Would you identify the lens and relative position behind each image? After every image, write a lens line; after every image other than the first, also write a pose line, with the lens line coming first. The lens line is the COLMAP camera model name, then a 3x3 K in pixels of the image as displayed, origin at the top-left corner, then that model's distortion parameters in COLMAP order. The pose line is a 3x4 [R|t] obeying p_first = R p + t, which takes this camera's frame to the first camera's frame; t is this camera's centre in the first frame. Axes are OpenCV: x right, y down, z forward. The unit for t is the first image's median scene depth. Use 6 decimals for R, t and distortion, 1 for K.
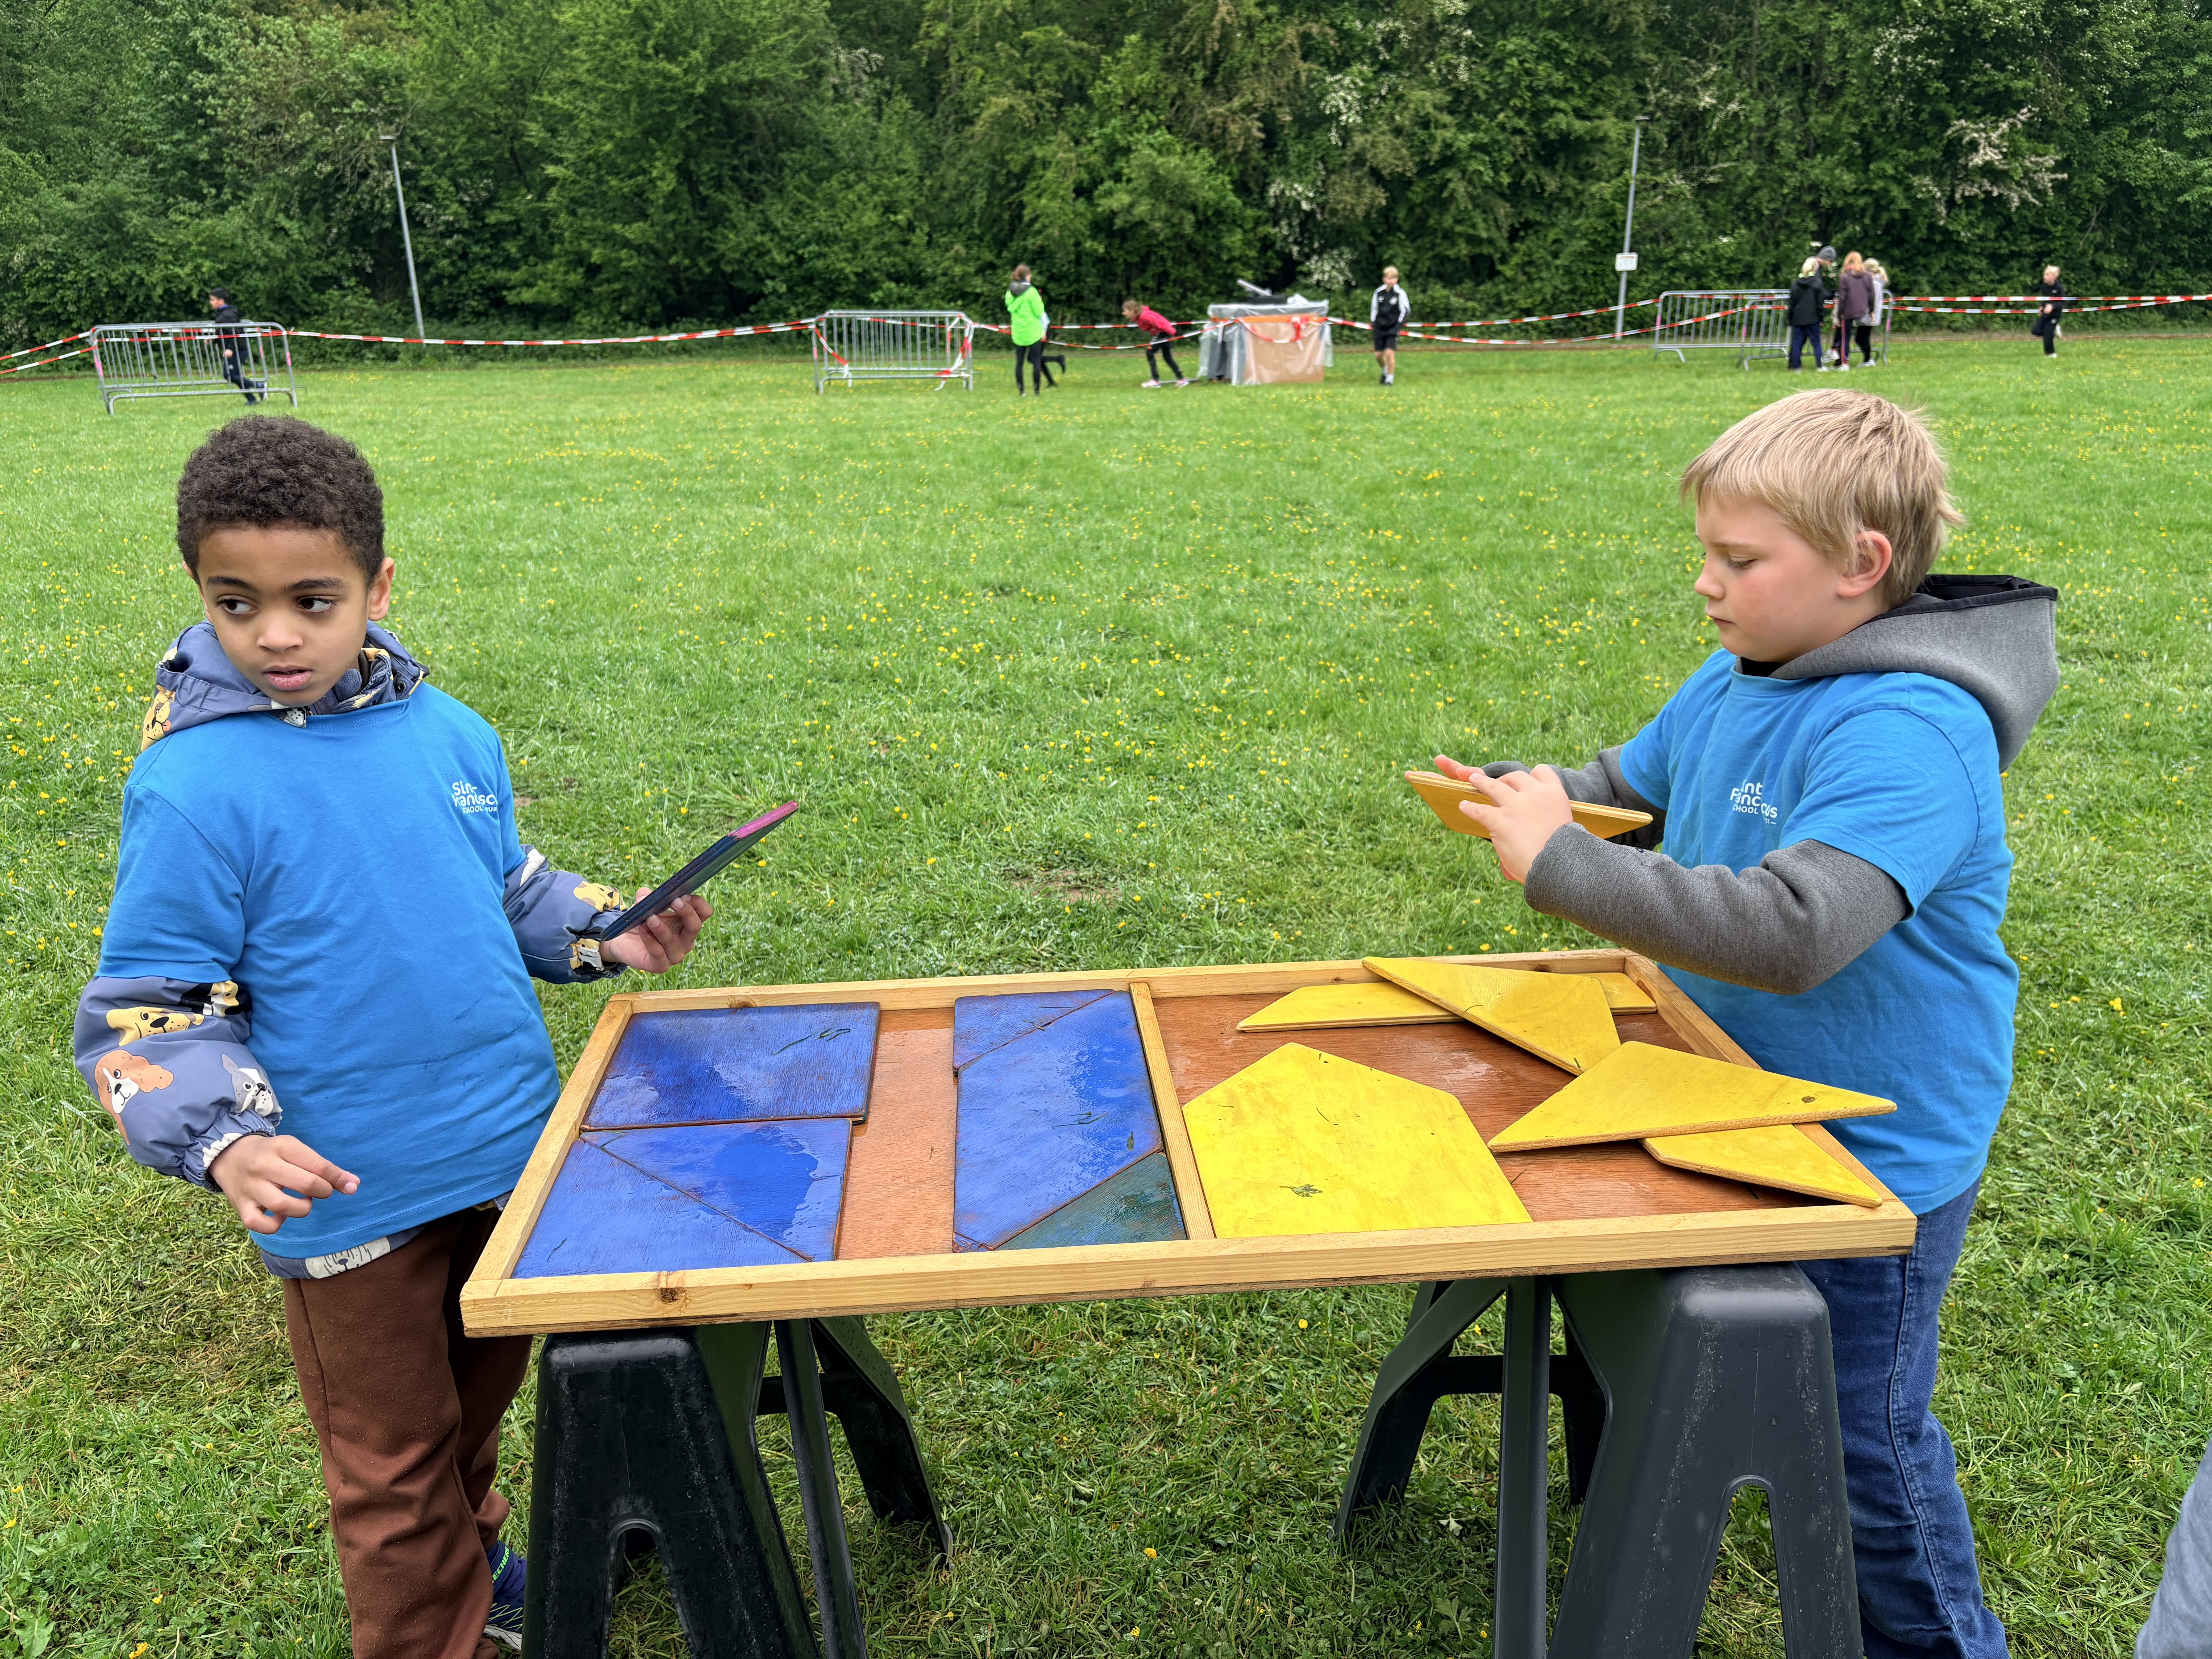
lens RADIAL K [[1630.7, 0, 1114.3], [0, 1630.7, 850.3], [0, 0, 1]] dist [0.030327, -0.044988]
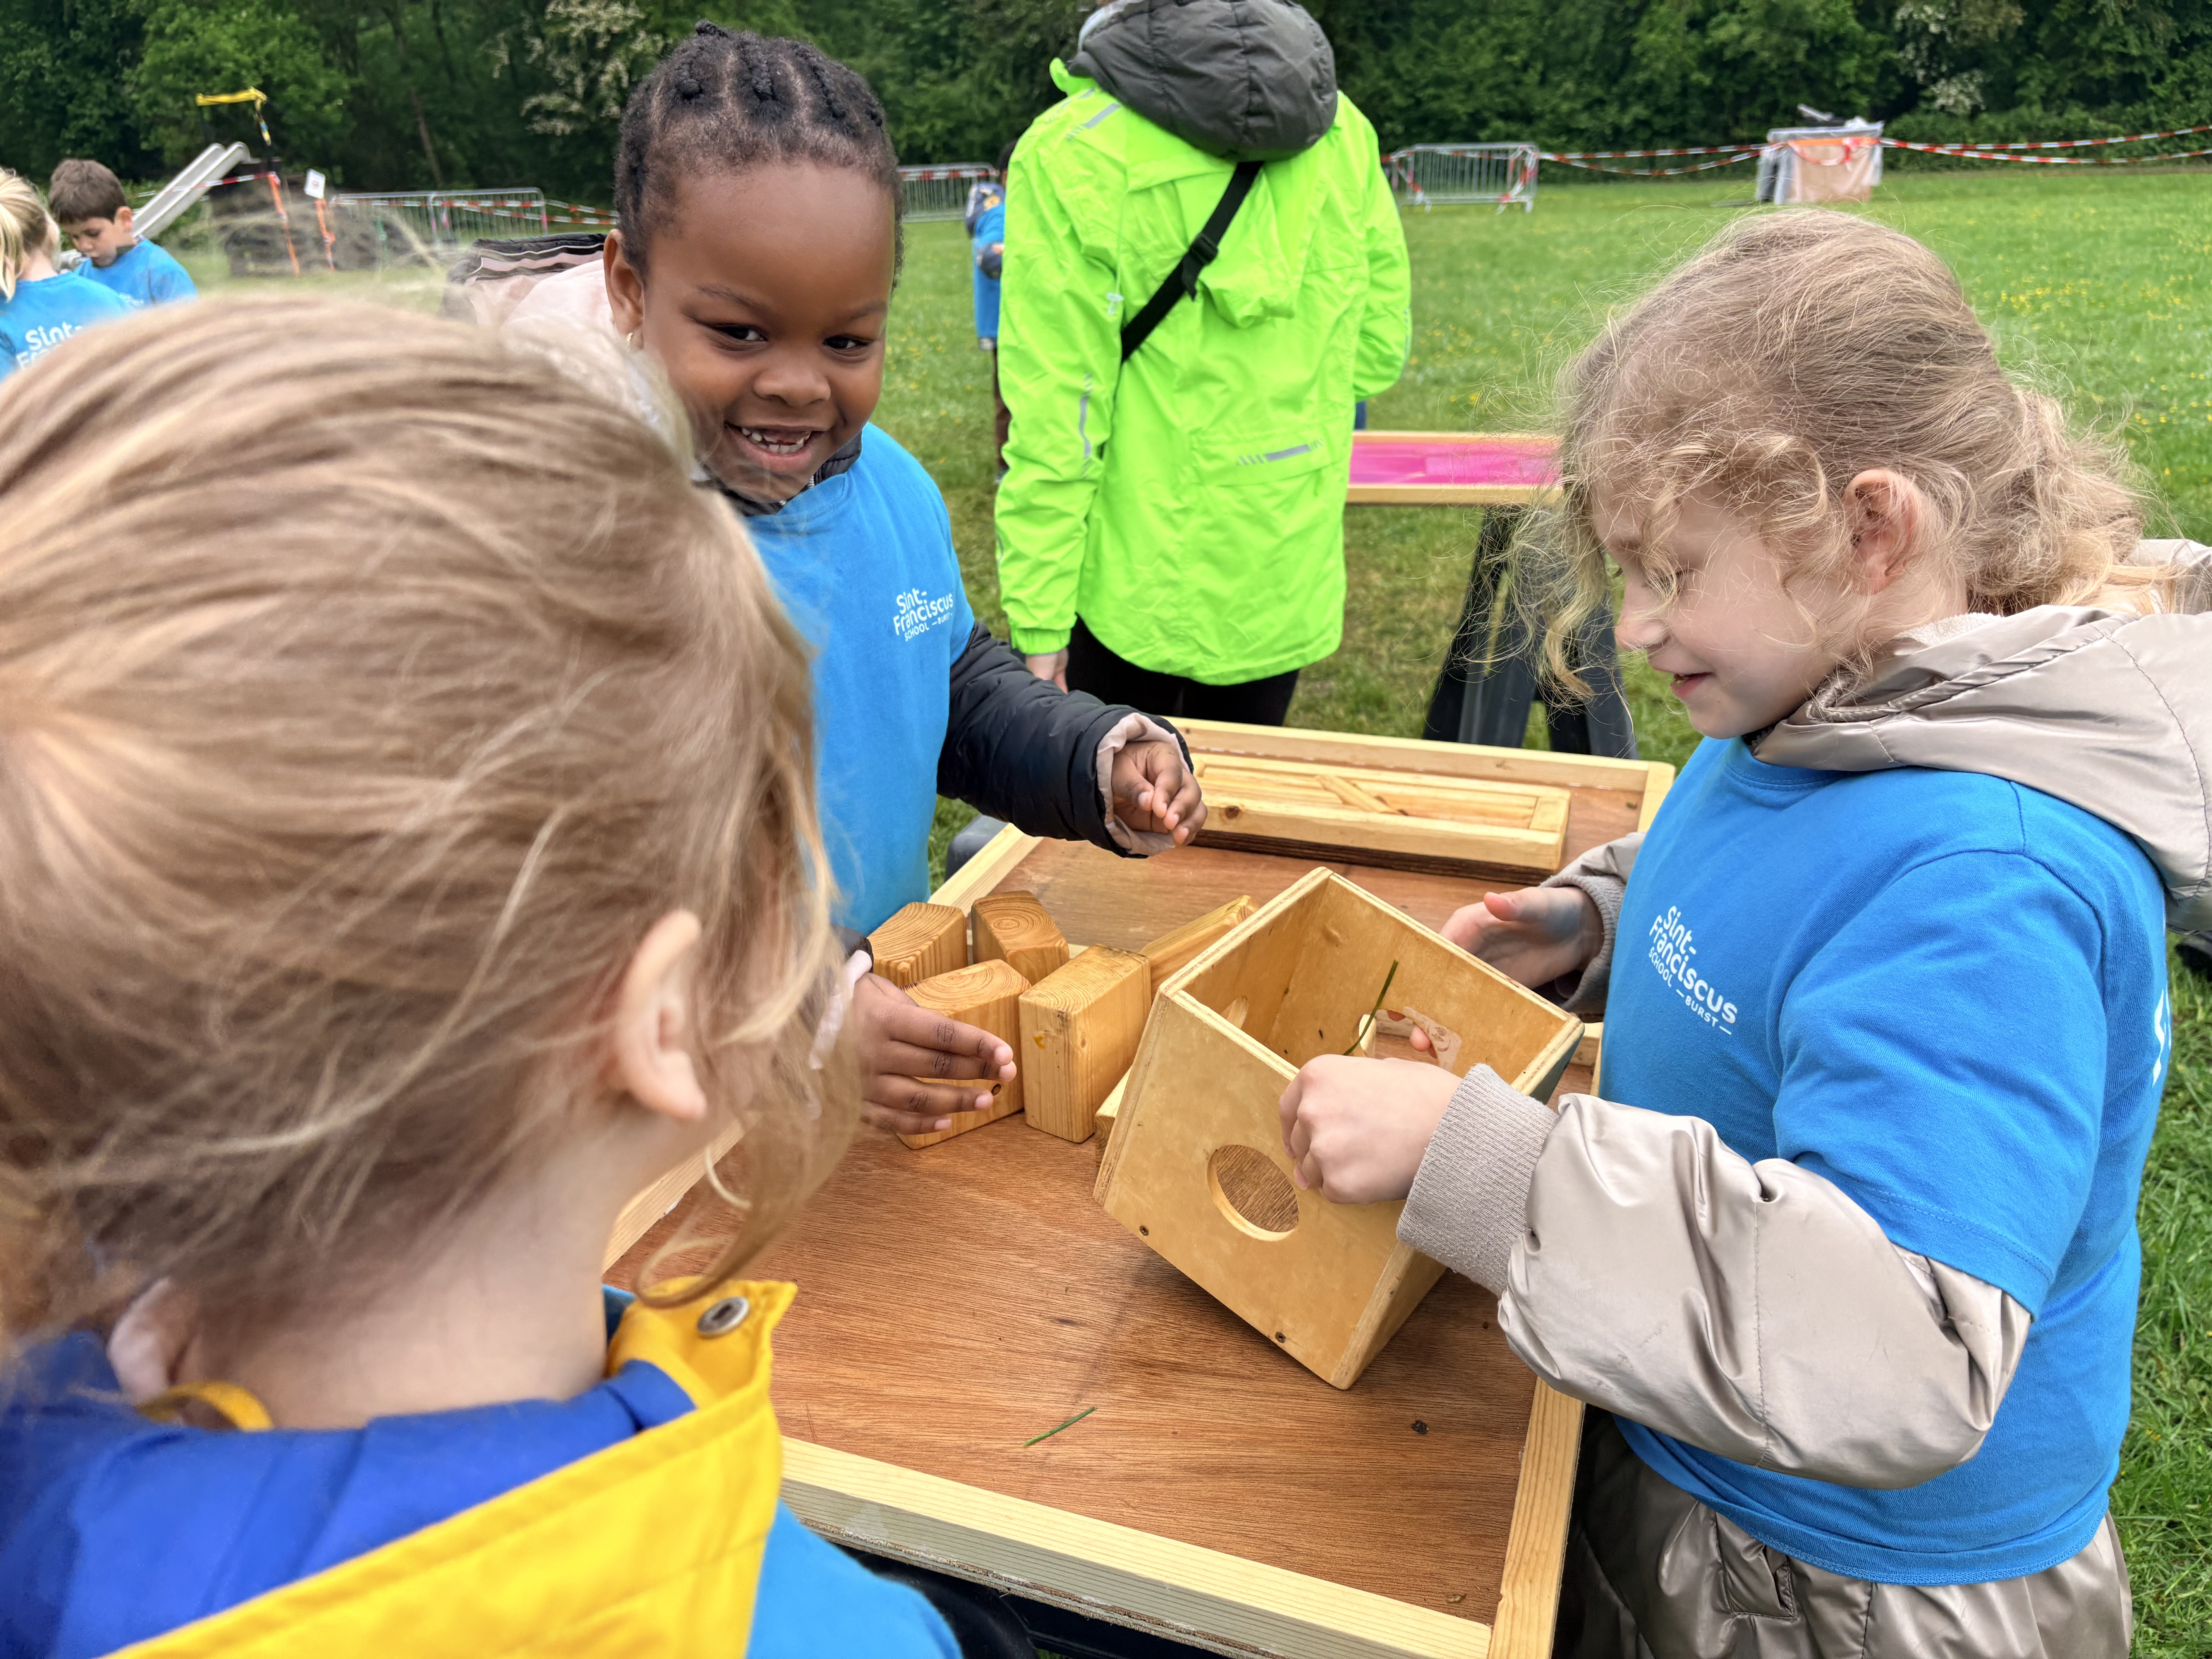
lens RADIAL K [[1630.7, 0, 1106.1], [0, 1630.7, 848.4], [0, 0, 1]] dist [0.030327, -0.044988]
pose [[0.926692, 0.125763, -0.354155, 0.066614], [-0.096940, 0.990448, 0.098061, 0.048745], [0.363105, -0.056541, 0.930031, -0.129763]]
